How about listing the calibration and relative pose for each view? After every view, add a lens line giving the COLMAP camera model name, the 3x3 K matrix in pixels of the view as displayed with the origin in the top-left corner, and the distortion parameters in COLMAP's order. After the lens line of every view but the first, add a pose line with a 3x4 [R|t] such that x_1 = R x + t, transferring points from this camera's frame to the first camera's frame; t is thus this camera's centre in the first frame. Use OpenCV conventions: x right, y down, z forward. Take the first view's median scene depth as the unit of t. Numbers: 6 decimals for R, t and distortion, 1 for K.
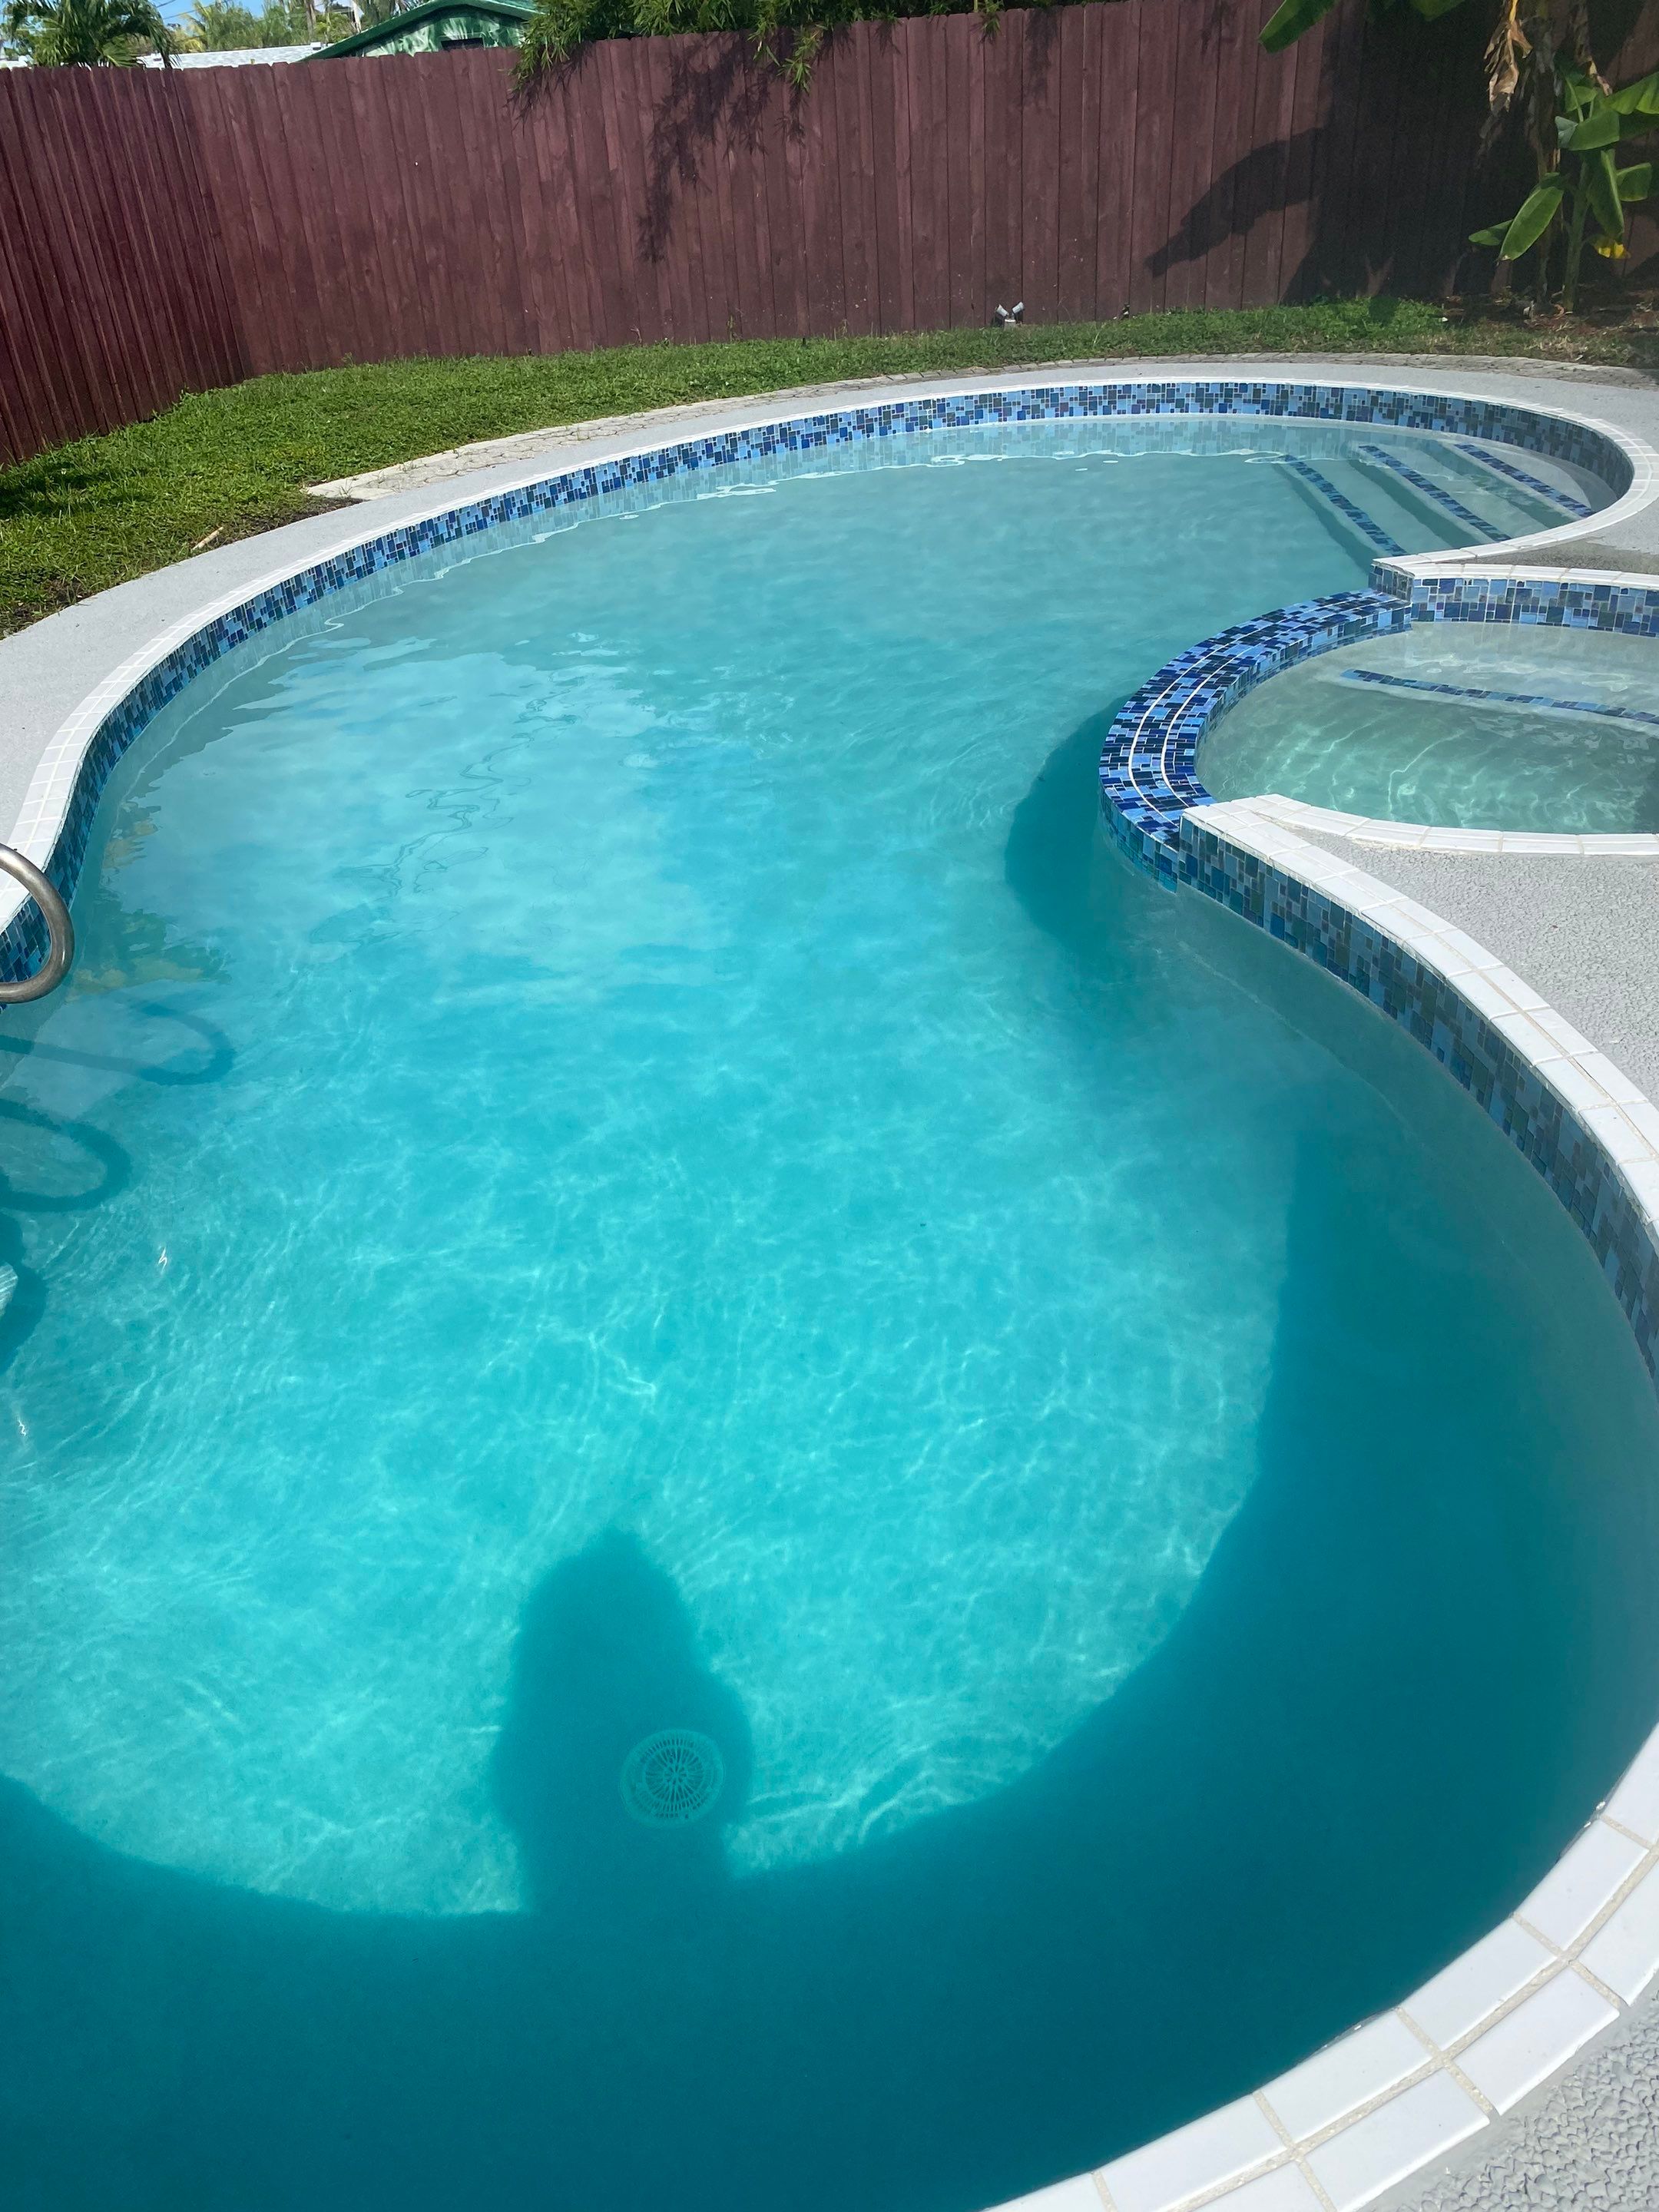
lens RADIAL K [[1697.4, 0, 873.1], [0, 1697.4, 1114.6], [0, 0, 1]] dist [0.004217, -0.000541]
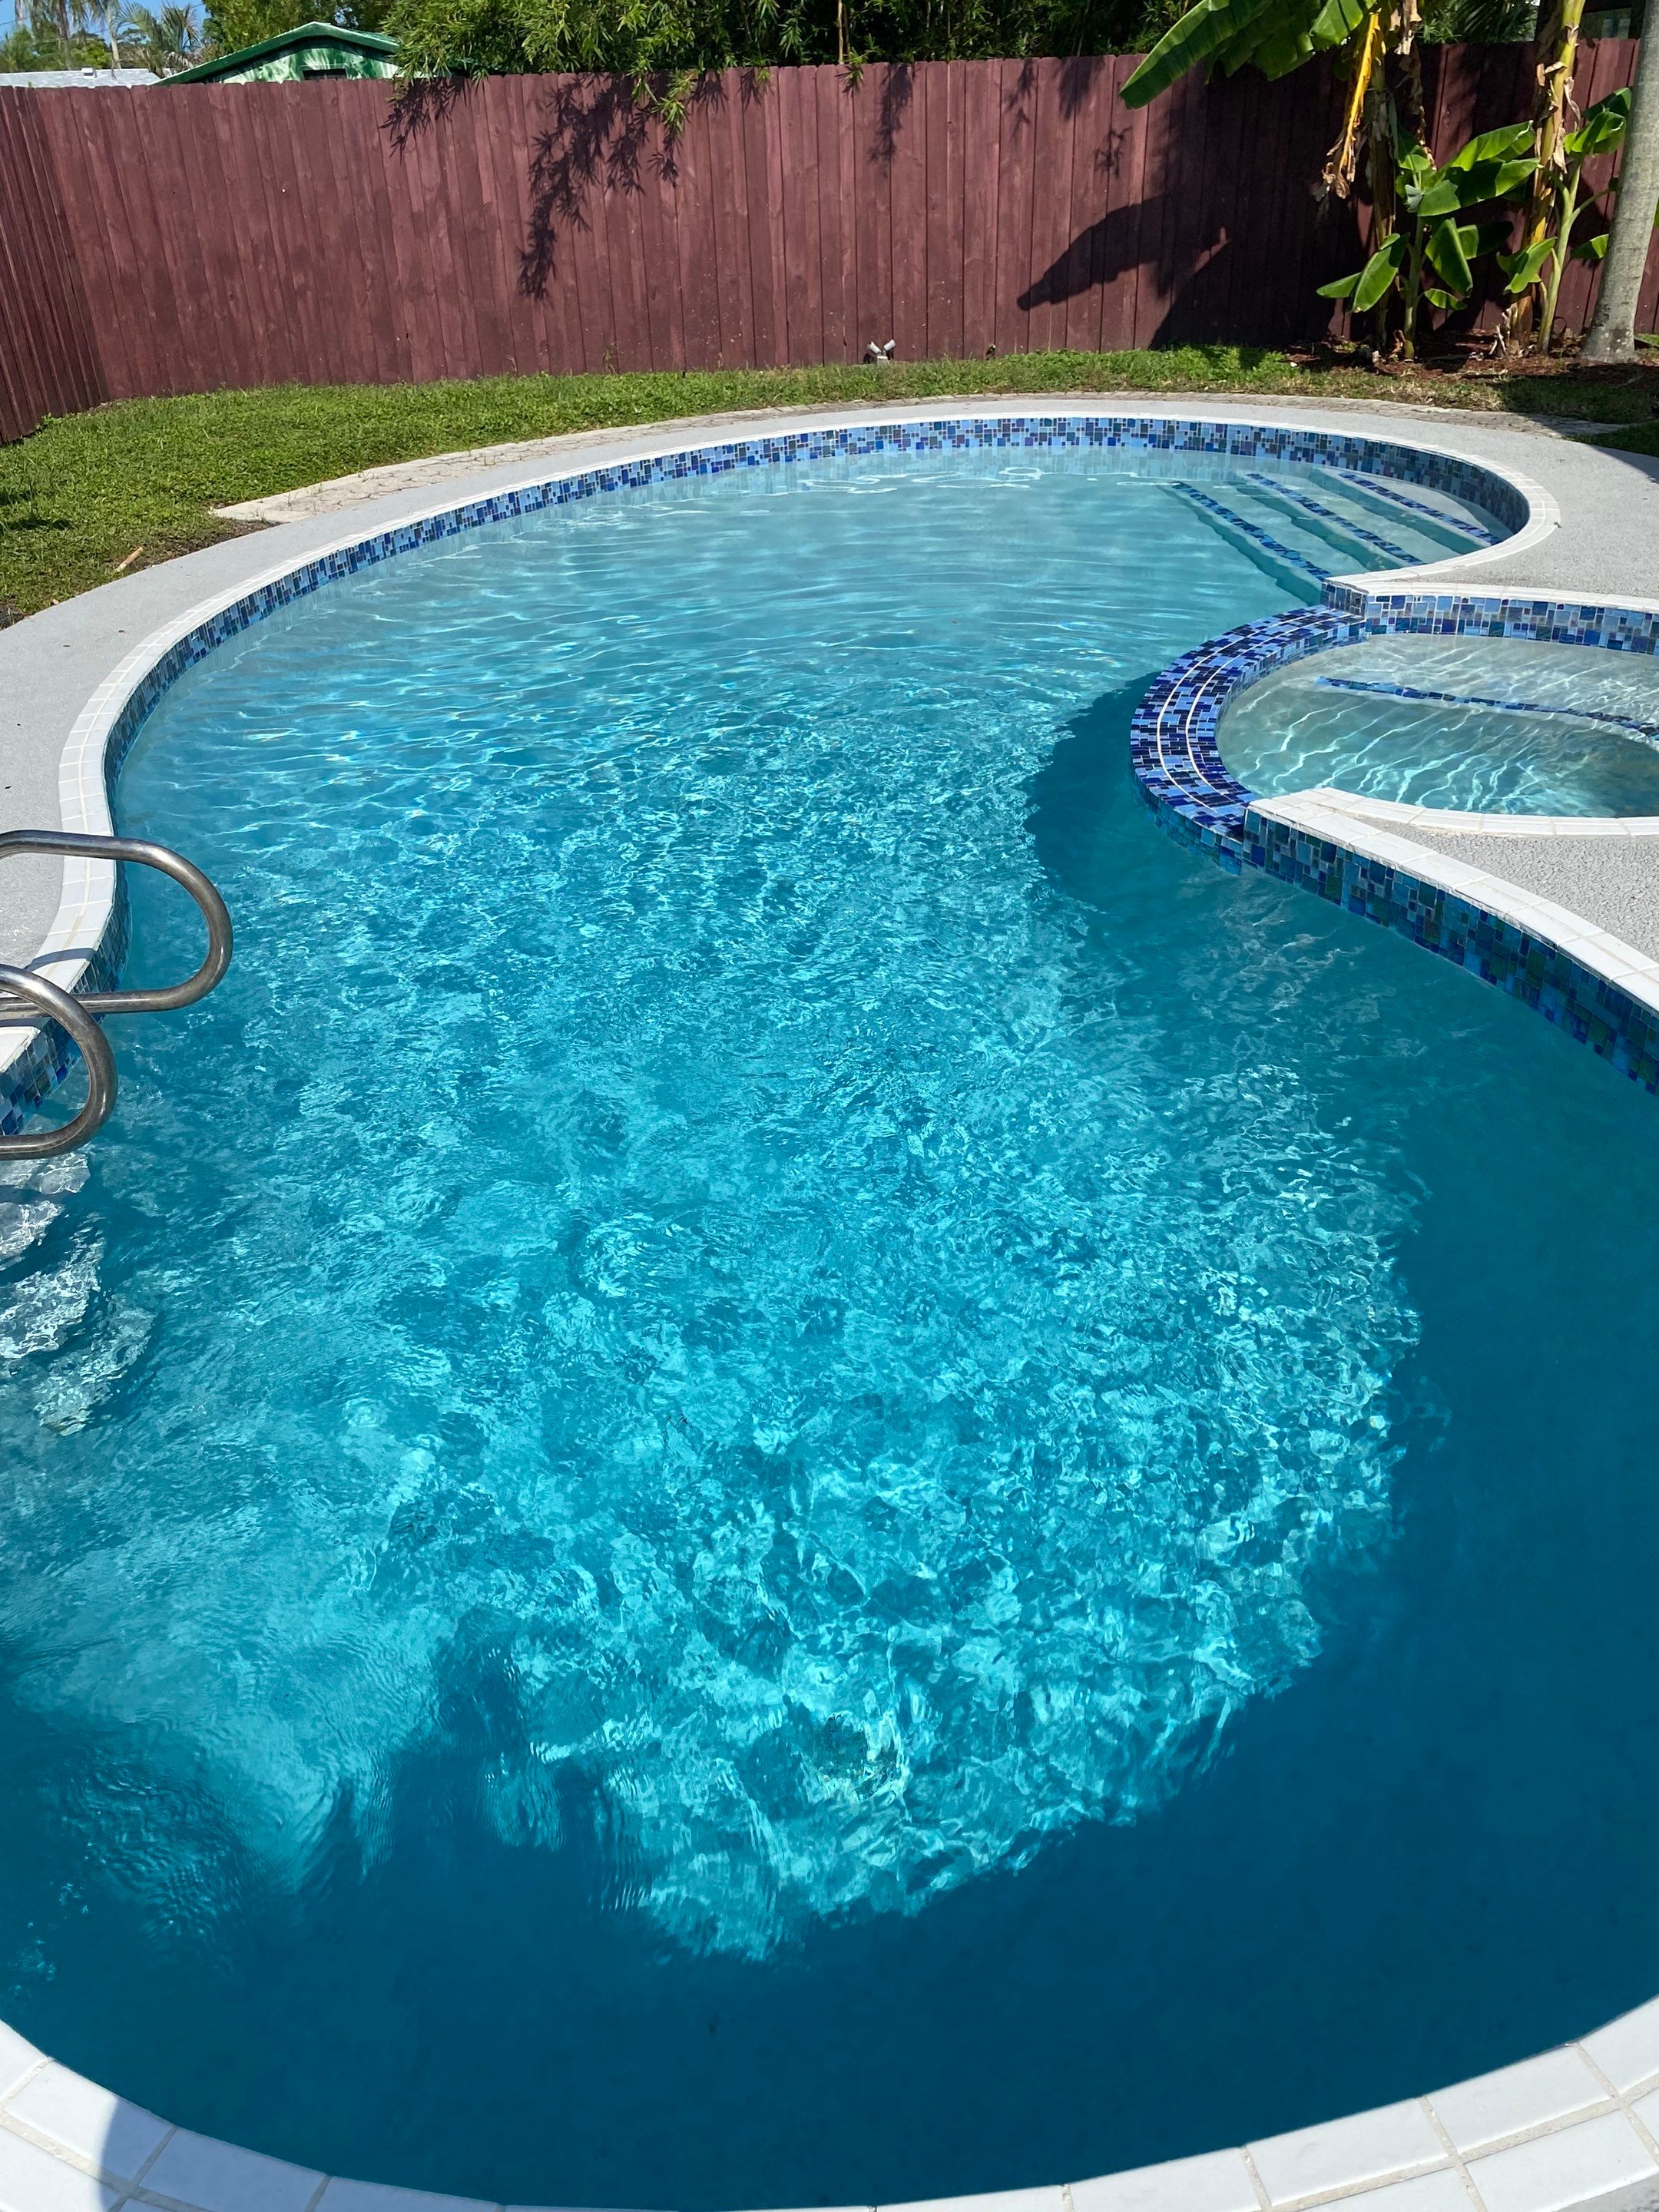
lens RADIAL K [[1688.9, 0, 829.5], [0, 1688.9, 1106.0], [0, 0, 1]] dist [-0.007854, 0.013010]
pose [[0.991144, -0.037155, 0.127486, -0.119586], [0.040115, 0.998980, -0.020731, 0.012155], [-0.126585, 0.025662, 0.991624, -0.009066]]
